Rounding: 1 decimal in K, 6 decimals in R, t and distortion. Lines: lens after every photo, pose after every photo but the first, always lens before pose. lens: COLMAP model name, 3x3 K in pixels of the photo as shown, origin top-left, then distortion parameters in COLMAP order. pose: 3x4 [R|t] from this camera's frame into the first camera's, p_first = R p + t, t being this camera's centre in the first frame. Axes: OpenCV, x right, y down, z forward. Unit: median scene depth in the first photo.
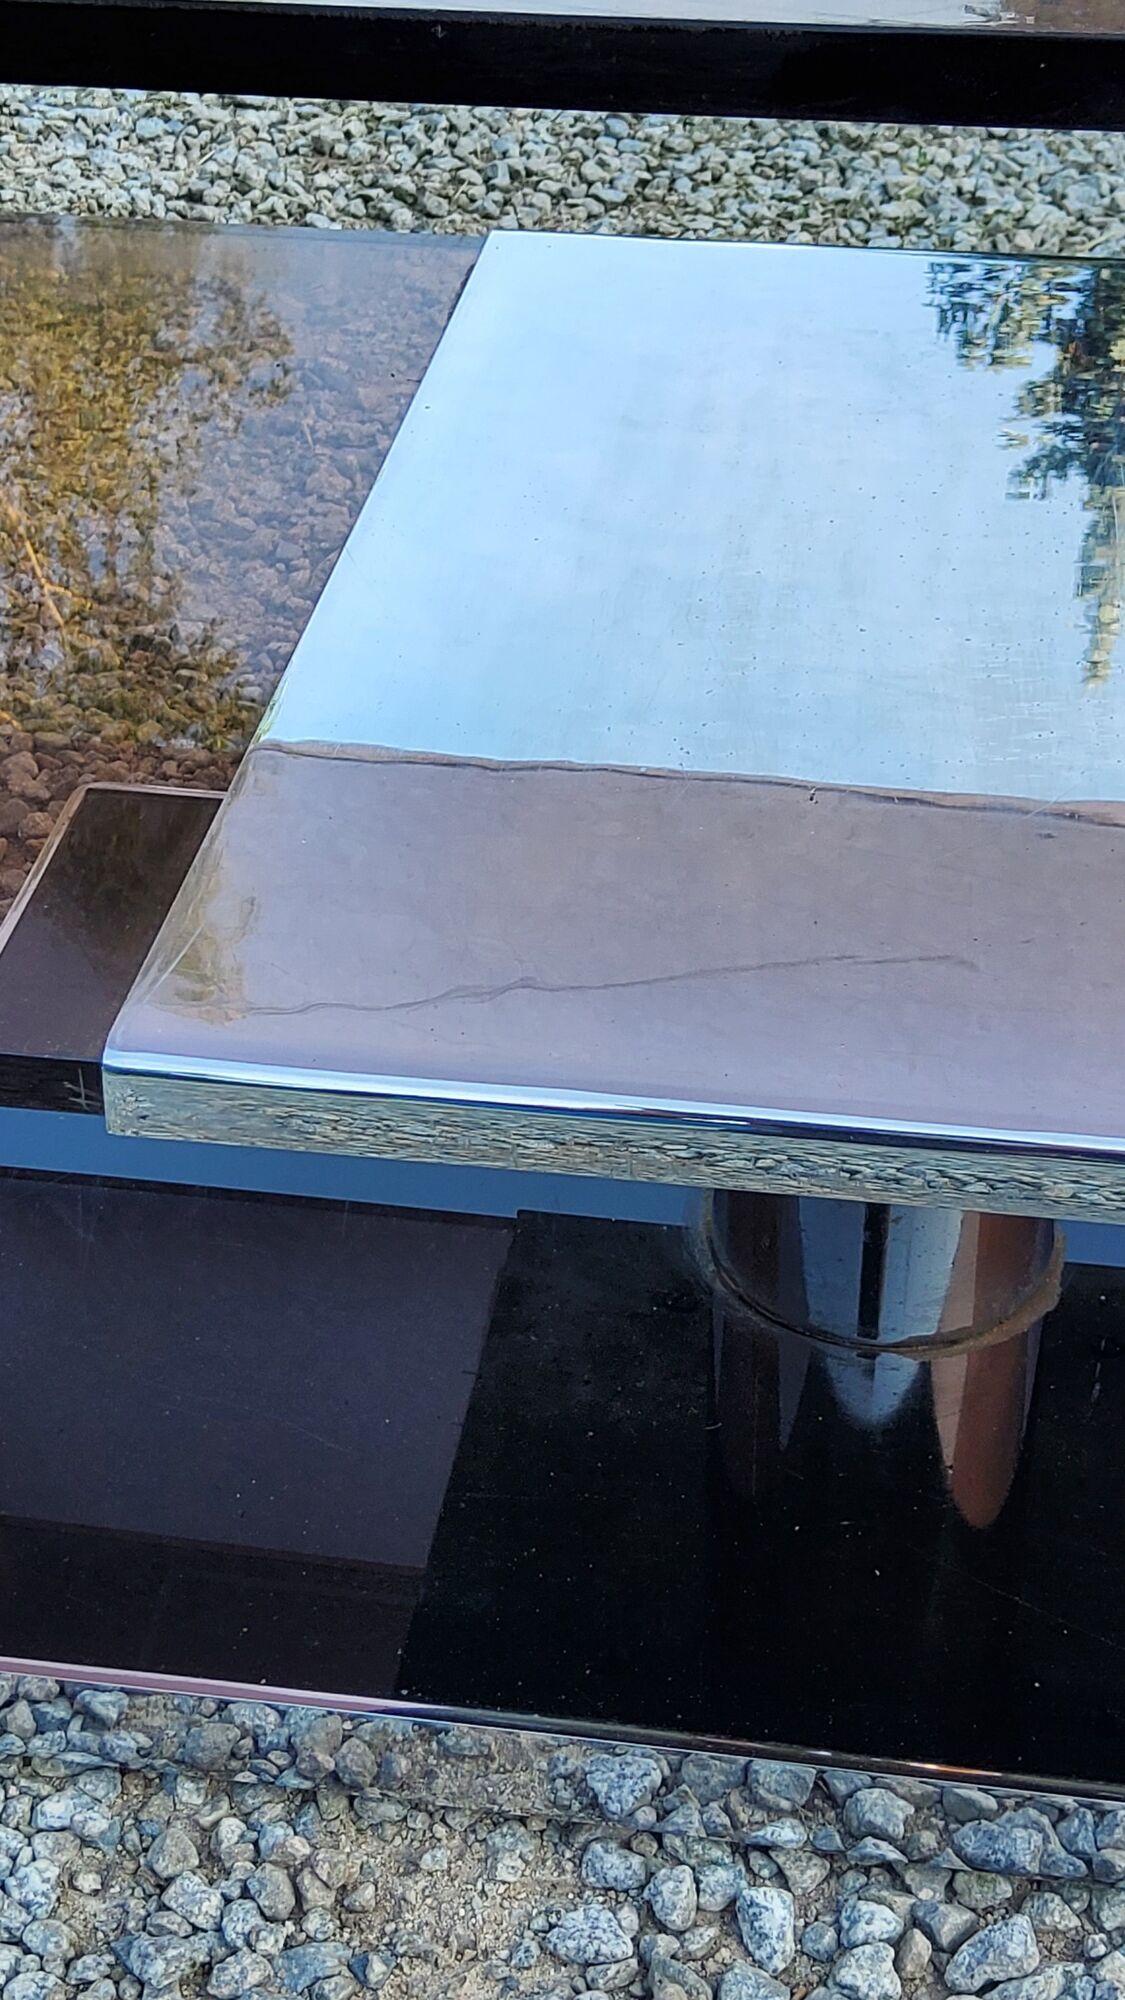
lens RADIAL K [[2951.6, 0, 603.9], [0, 2951.6, 988.9], [0, 0, 1]] dist [0.091141, 0.000000]
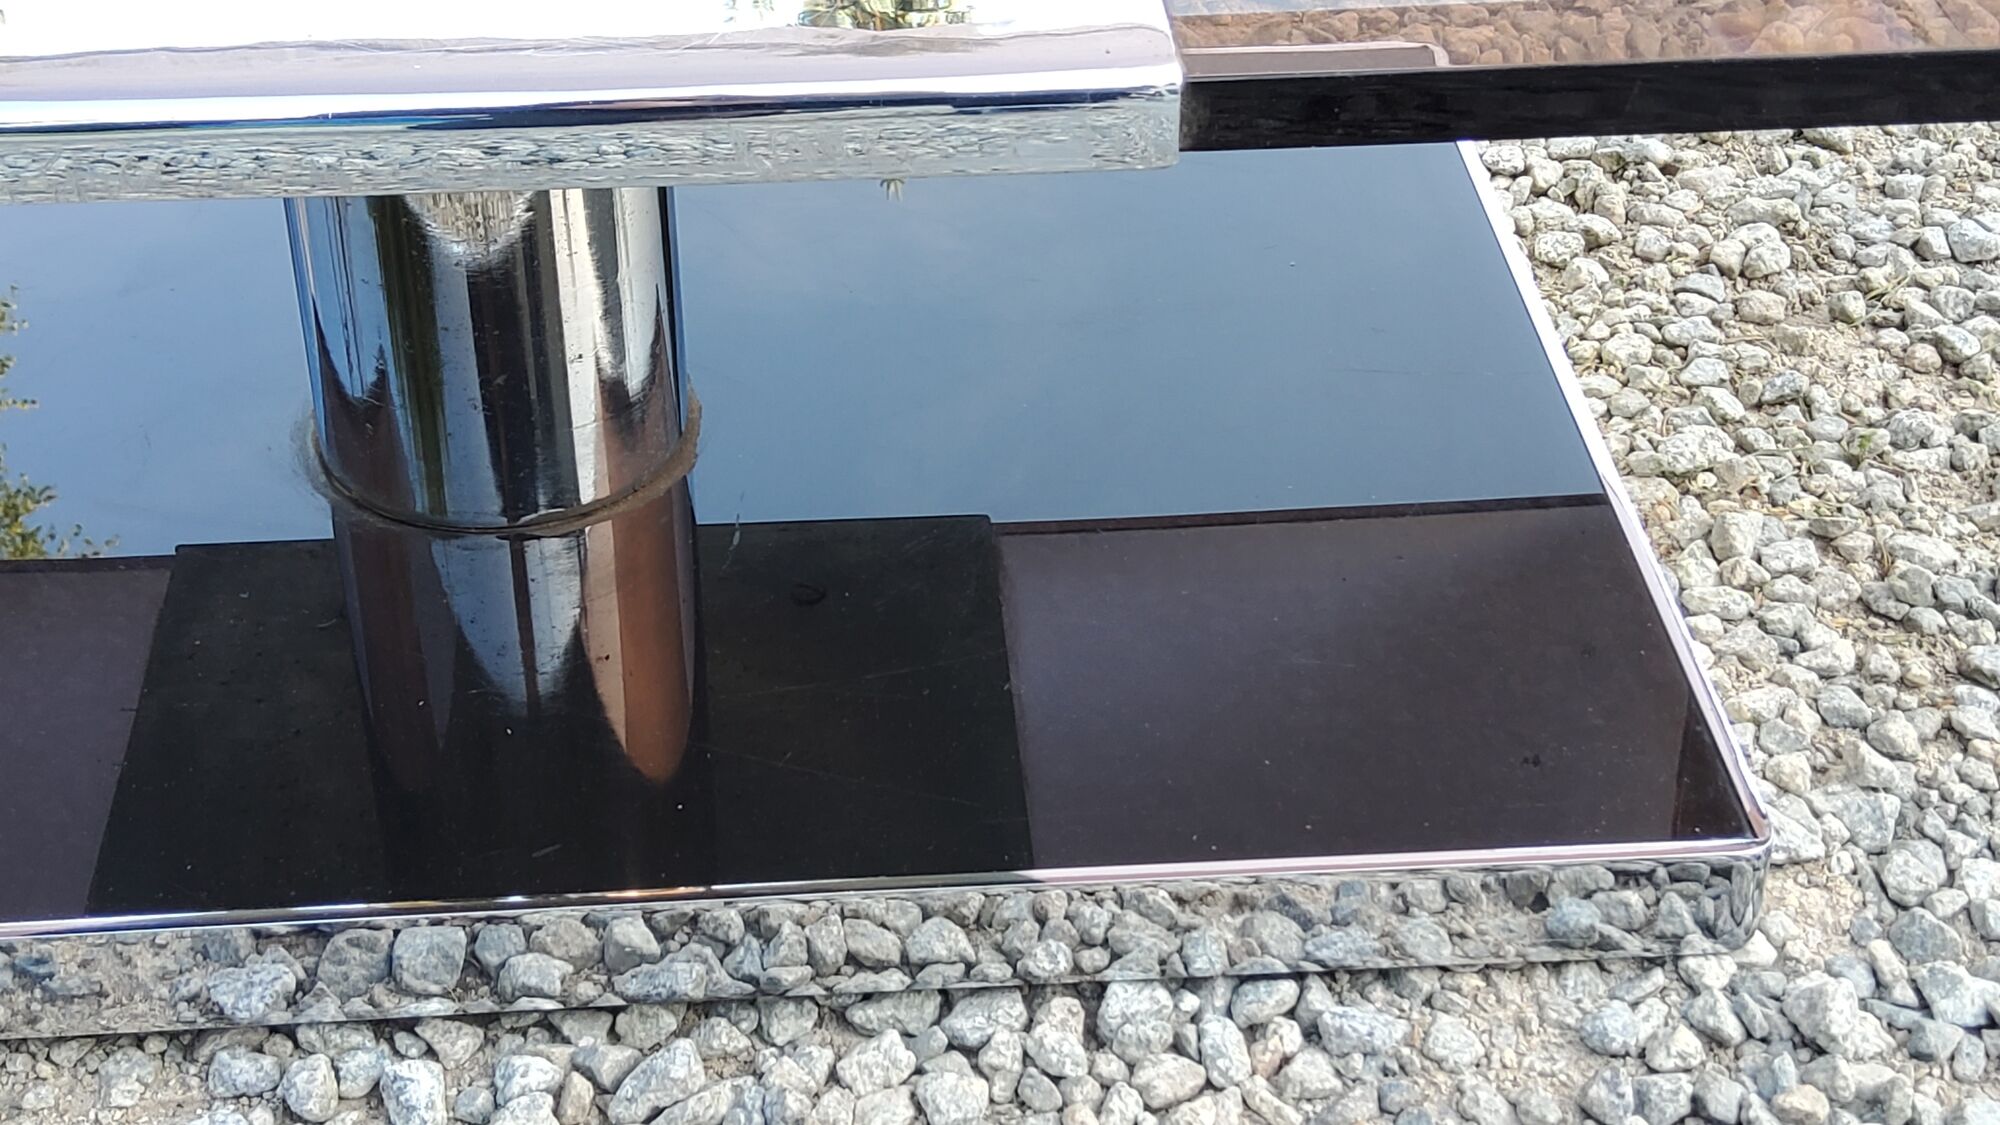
lens RADIAL K [[2951.6, 0, 993.4], [0, 2951.6, 554.4], [0, 0, 1]] dist [0.091141, 0.000000]
pose [[0.975425, -0.122110, 0.183397, 0.079163], [0.121691, 0.992475, 0.013580, 0.151116], [-0.183675, 0.009072, 0.982945, 0.054019]]
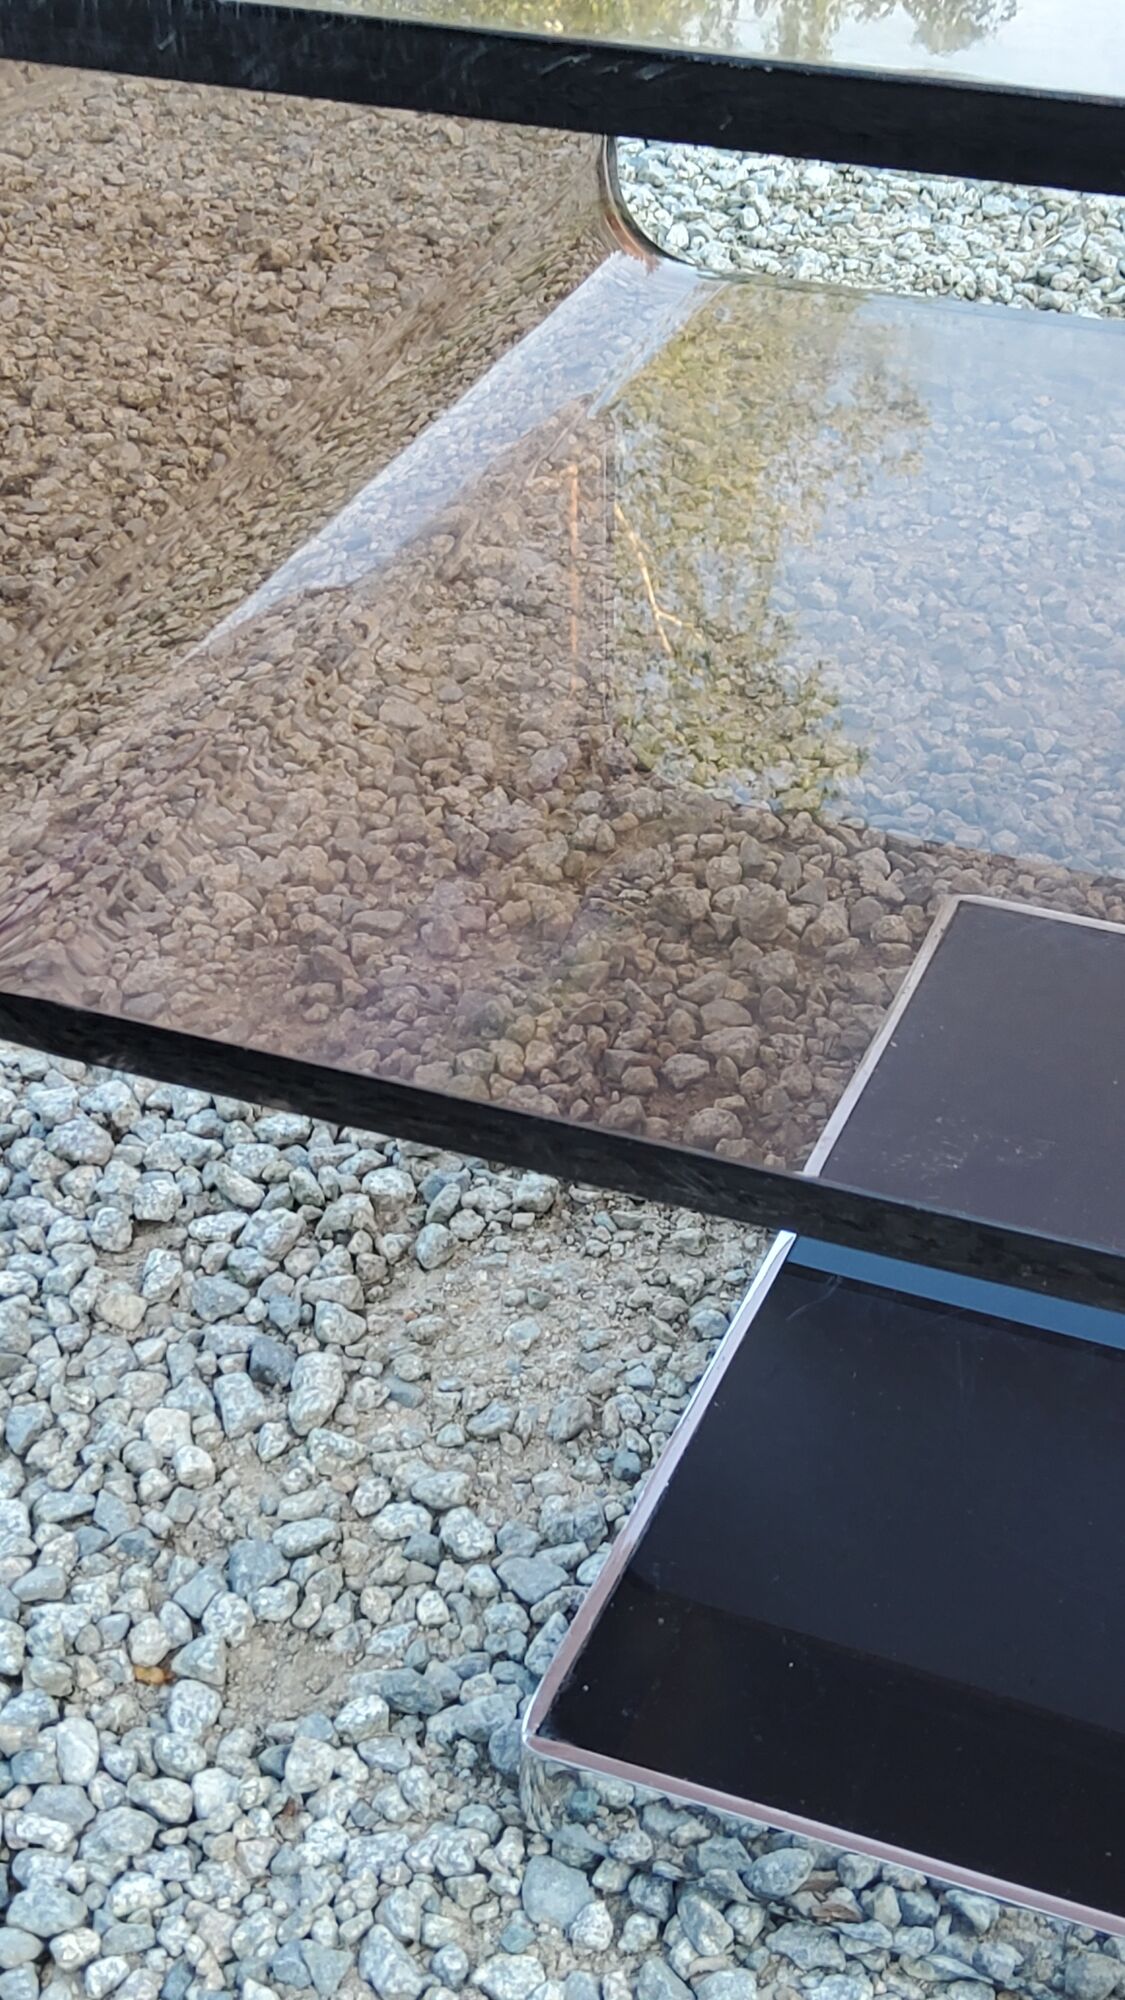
lens RADIAL K [[2951.6, 0, 565.9], [0, 2951.6, 1005.4], [0, 0, 1]] dist [0.091141, 0.000000]
pose [[0.972680, 0.131647, -0.191214, -0.158886], [-0.134173, 0.990958, -0.000264, -0.023587], [0.189450, 0.025912, 0.981548, 0.053384]]
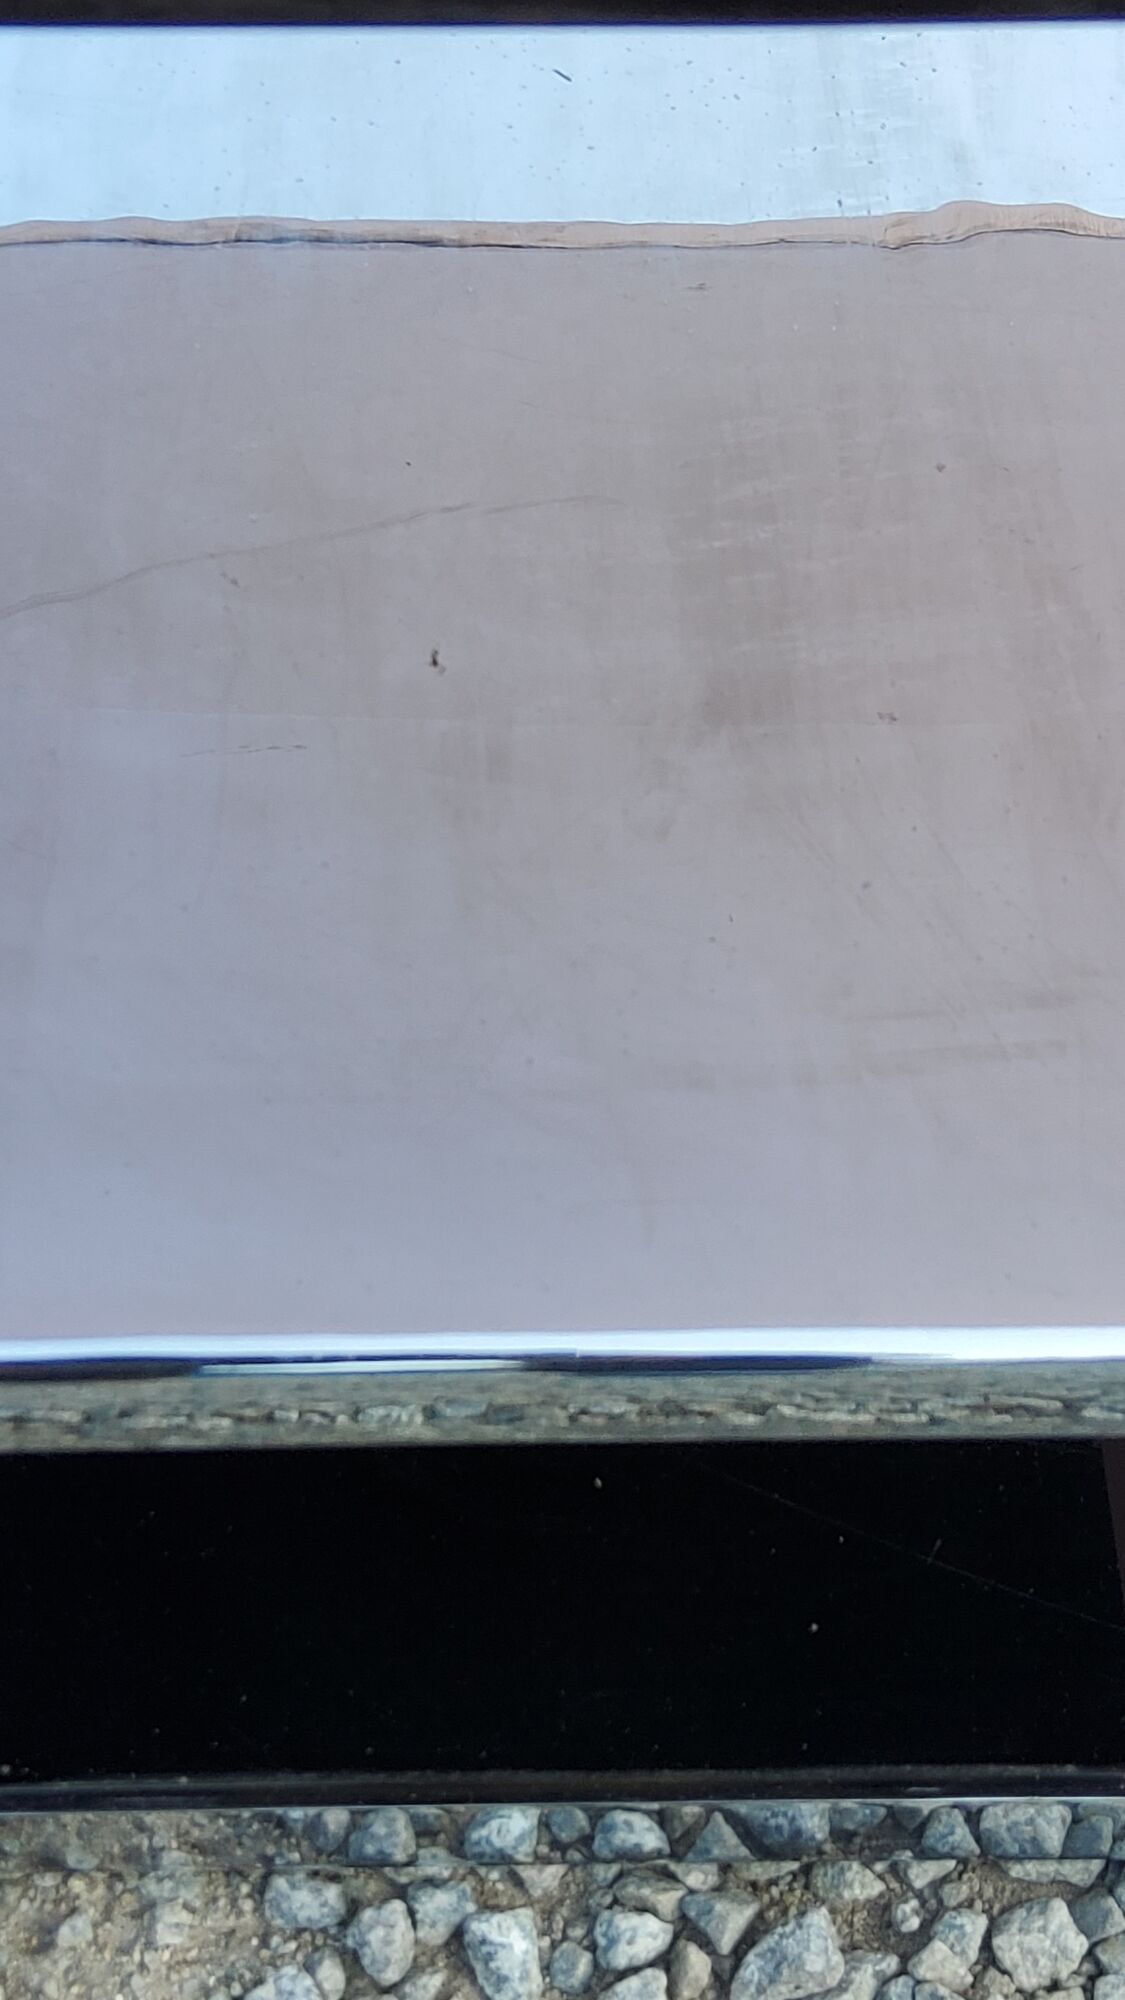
lens RADIAL K [[2951.6, 0, 594.3], [0, 2951.6, 973.0], [0, 0, 1]] dist [0.091141, 0.000000]
pose [[0.985571, -0.128052, 0.110691, 0.023003], [0.086105, 0.942319, 0.323451, -0.186685], [-0.145724, -0.309253, 0.939748, 0.317330]]
